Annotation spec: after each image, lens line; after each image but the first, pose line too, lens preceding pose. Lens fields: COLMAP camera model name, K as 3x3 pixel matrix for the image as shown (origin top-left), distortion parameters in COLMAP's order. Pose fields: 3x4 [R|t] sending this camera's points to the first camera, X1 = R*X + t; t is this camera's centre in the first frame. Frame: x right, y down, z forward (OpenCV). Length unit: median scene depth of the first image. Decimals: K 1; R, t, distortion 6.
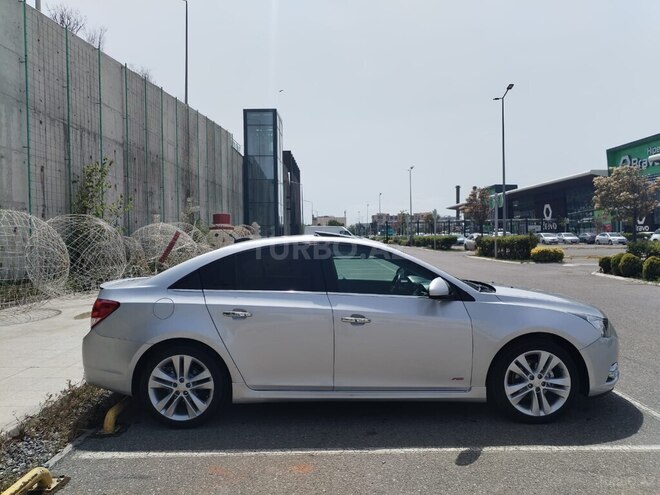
lens RADIAL K [[491.5, 0, 327.8], [0, 491.5, 251.4], [0, 0, 1]] dist [-0.001952, 0.005163]
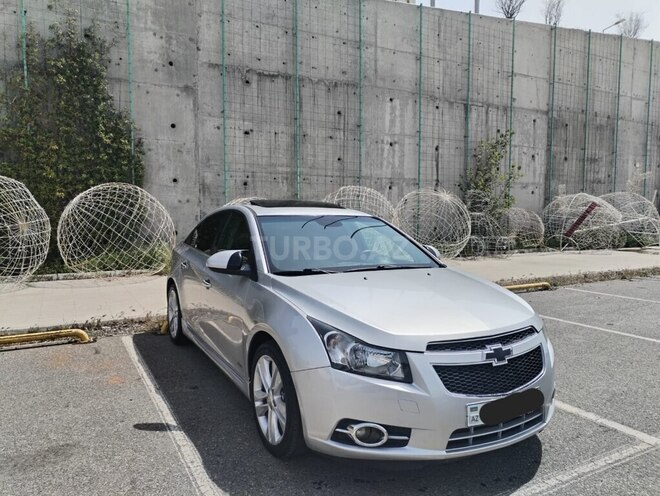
lens RADIAL K [[491.5, 0, 328.0], [0, 491.5, 258.3], [0, 0, 1]] dist [-0.001952, 0.005163]
pose [[0.484175, 0.096293, -0.869657, 0.327752], [-0.034861, 0.995260, 0.090791, -0.006110], [0.874277, -0.013641, 0.485236, 0.210590]]
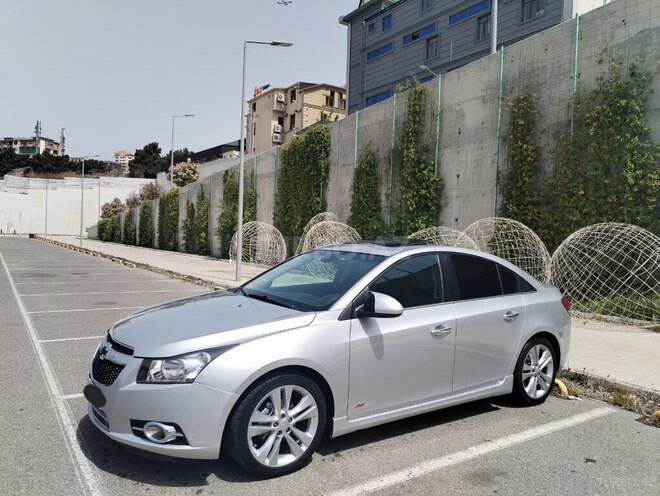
lens RADIAL K [[491.5, 0, 325.6], [0, 491.5, 248.0], [0, 0, 1]] dist [-0.001952, 0.005163]
pose [[-0.823491, -0.004092, -0.567314, 0.245071], [-0.039762, 0.997931, 0.050519, -0.025825], [0.565934, 0.064159, -0.821950, 0.646746]]
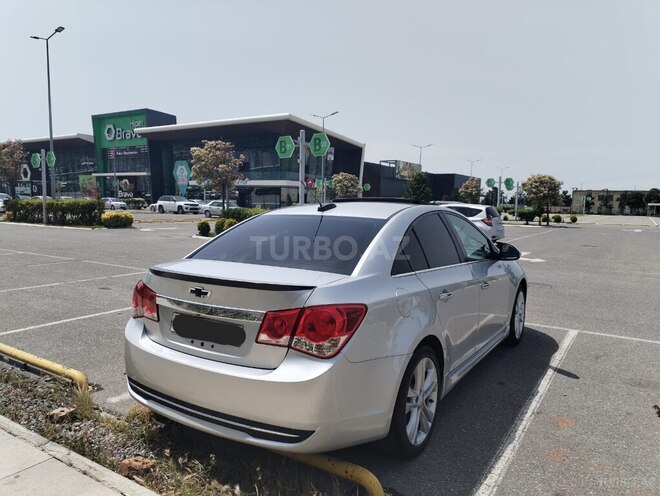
lens RADIAL K [[491.5, 0, 332.9], [0, 491.5, 250.3], [0, 0, 1]] dist [-0.001952, 0.005163]
pose [[0.523083, -0.056935, 0.850378, -0.299111], [-0.003143, 0.997631, 0.068727, -0.002658], [-0.852276, -0.038623, 0.521664, 0.215954]]
